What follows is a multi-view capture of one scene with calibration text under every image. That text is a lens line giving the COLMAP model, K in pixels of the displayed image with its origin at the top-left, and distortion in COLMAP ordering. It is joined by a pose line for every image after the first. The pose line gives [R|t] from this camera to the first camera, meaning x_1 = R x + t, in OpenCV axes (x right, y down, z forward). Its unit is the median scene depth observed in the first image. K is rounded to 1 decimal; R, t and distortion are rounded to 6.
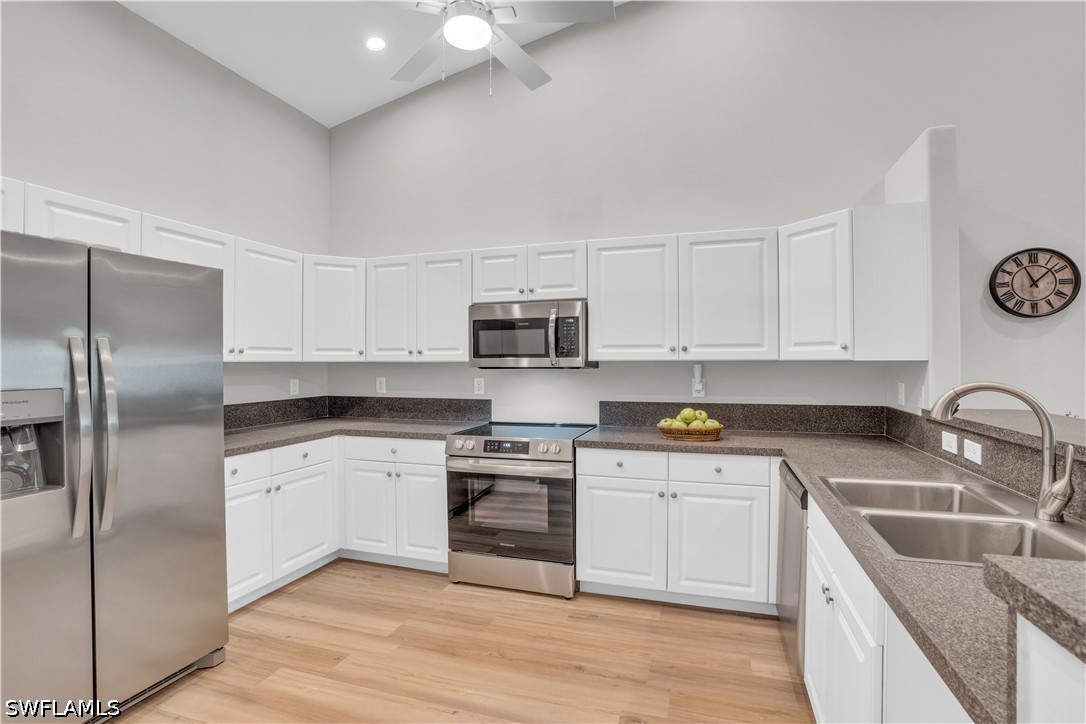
lens RADIAL K [[502.7, 0, 553.1], [0, 502.7, 363.2], [0, 0, 1]] dist [-0.041697, 0.006193]
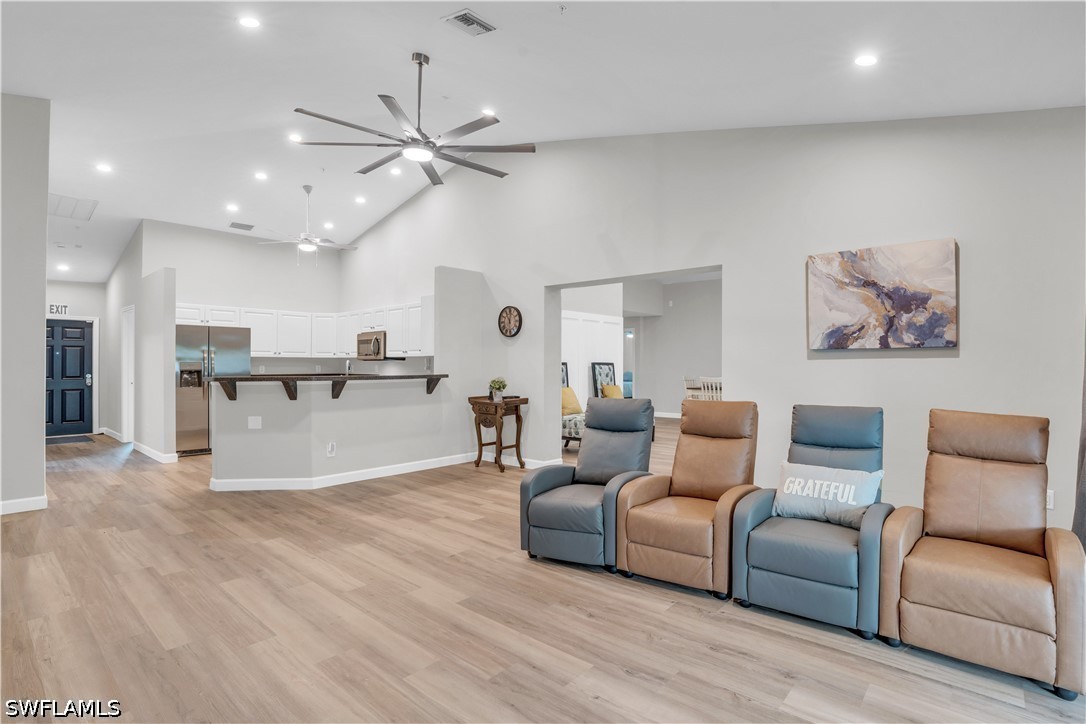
lens RADIAL K [[504.8, 0, 589.0], [0, 504.8, 359.5], [0, 0, 1]] dist [-0.052107, 0.016570]
pose [[0.934954, 0.001981, -0.354763, 2.029752], [-0.007559, 0.999869, -0.014339, 0.038122], [0.354688, 0.016088, 0.934846, -0.982131]]
